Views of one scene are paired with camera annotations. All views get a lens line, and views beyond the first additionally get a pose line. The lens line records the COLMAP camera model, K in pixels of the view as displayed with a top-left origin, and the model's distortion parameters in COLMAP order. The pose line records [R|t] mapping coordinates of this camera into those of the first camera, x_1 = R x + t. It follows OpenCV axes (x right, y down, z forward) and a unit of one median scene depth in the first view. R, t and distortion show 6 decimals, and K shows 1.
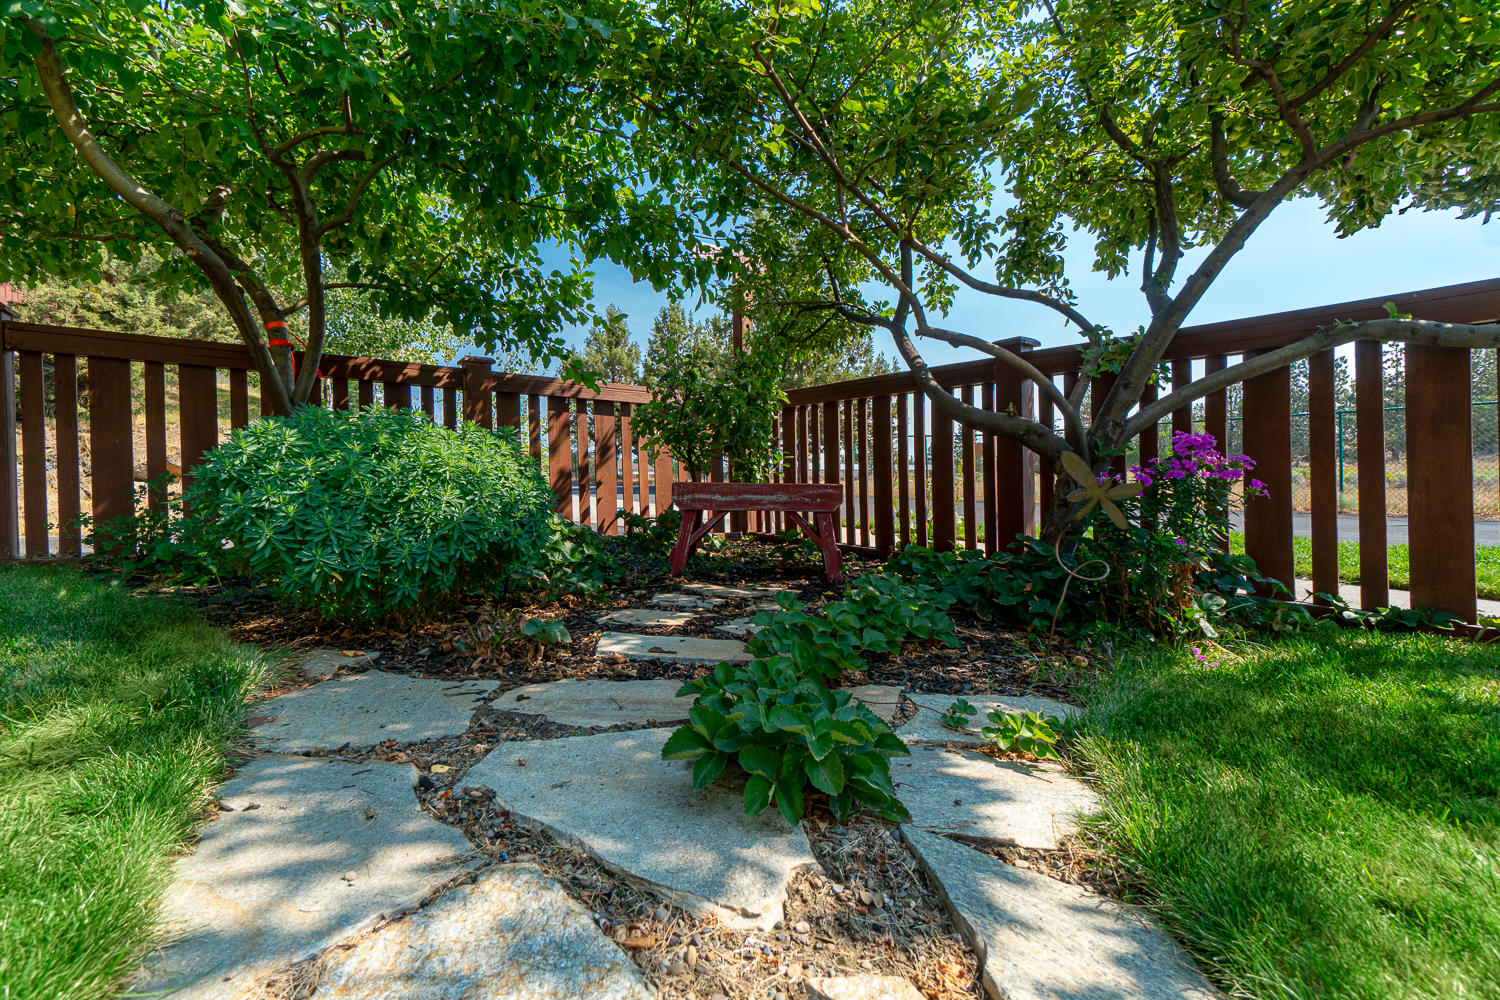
lens RADIAL K [[641.4, 0, 760.3], [0, 641.4, 496.5], [0, 0, 1]] dist [-0.002336, -0.000731]
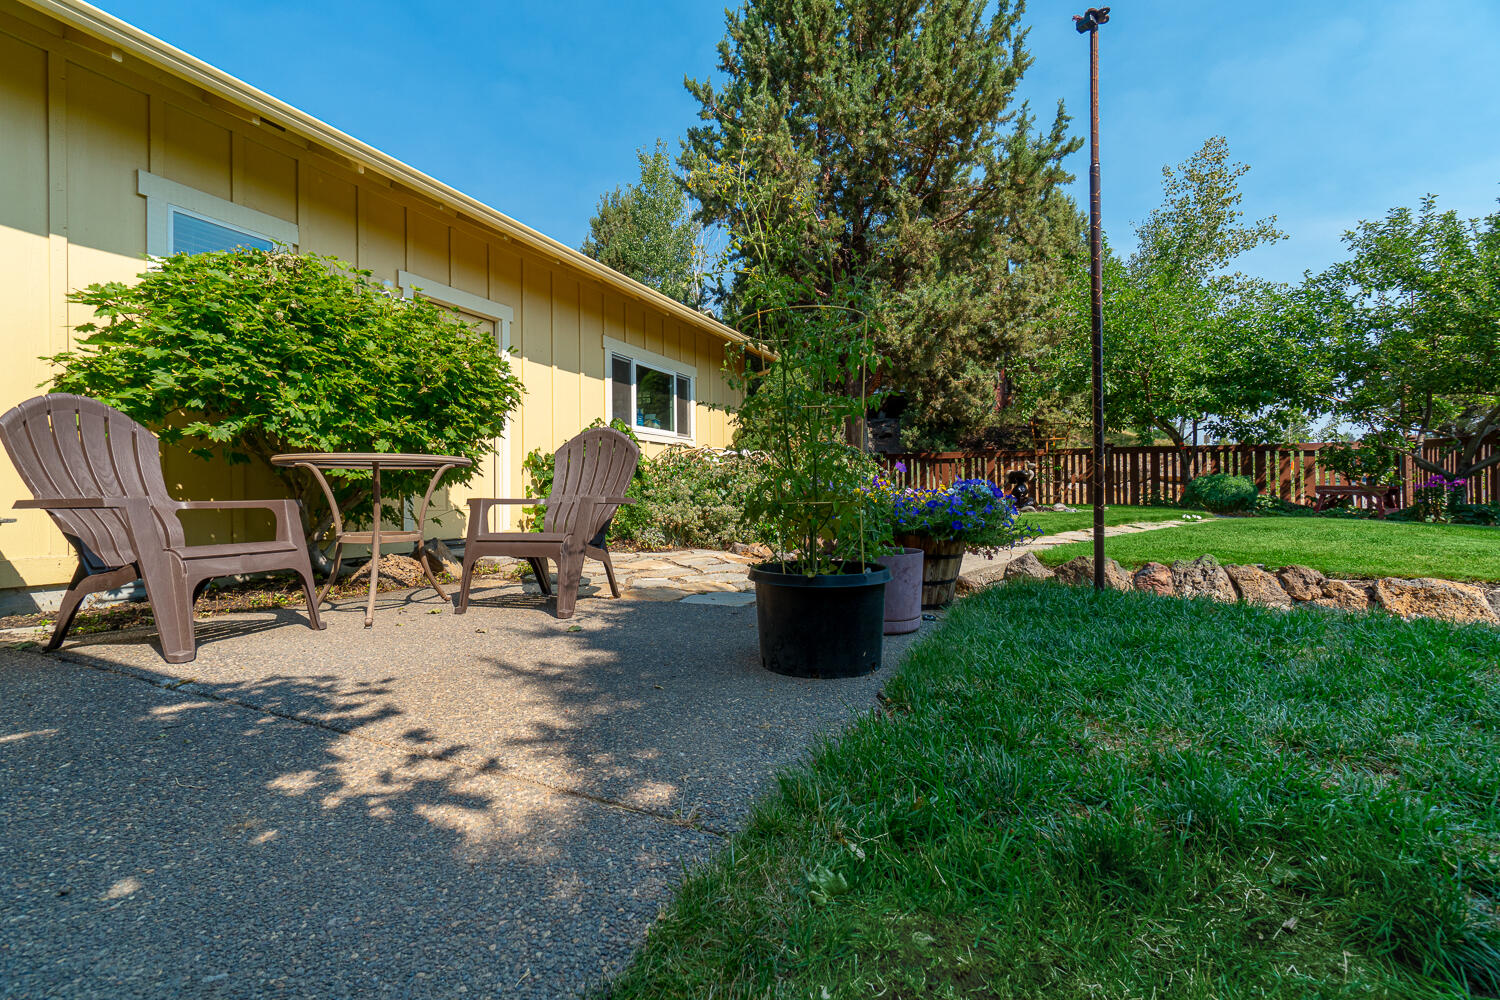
lens RADIAL K [[641.4, 0, 760.3], [0, 641.4, 496.5], [0, 0, 1]] dist [-0.002336, -0.000731]
pose [[0.456955, 0.018744, -0.889292, 1.034455], [-0.010318, 0.999822, 0.015772, 0.006773], [0.889430, 0.001969, 0.457067, -2.084162]]
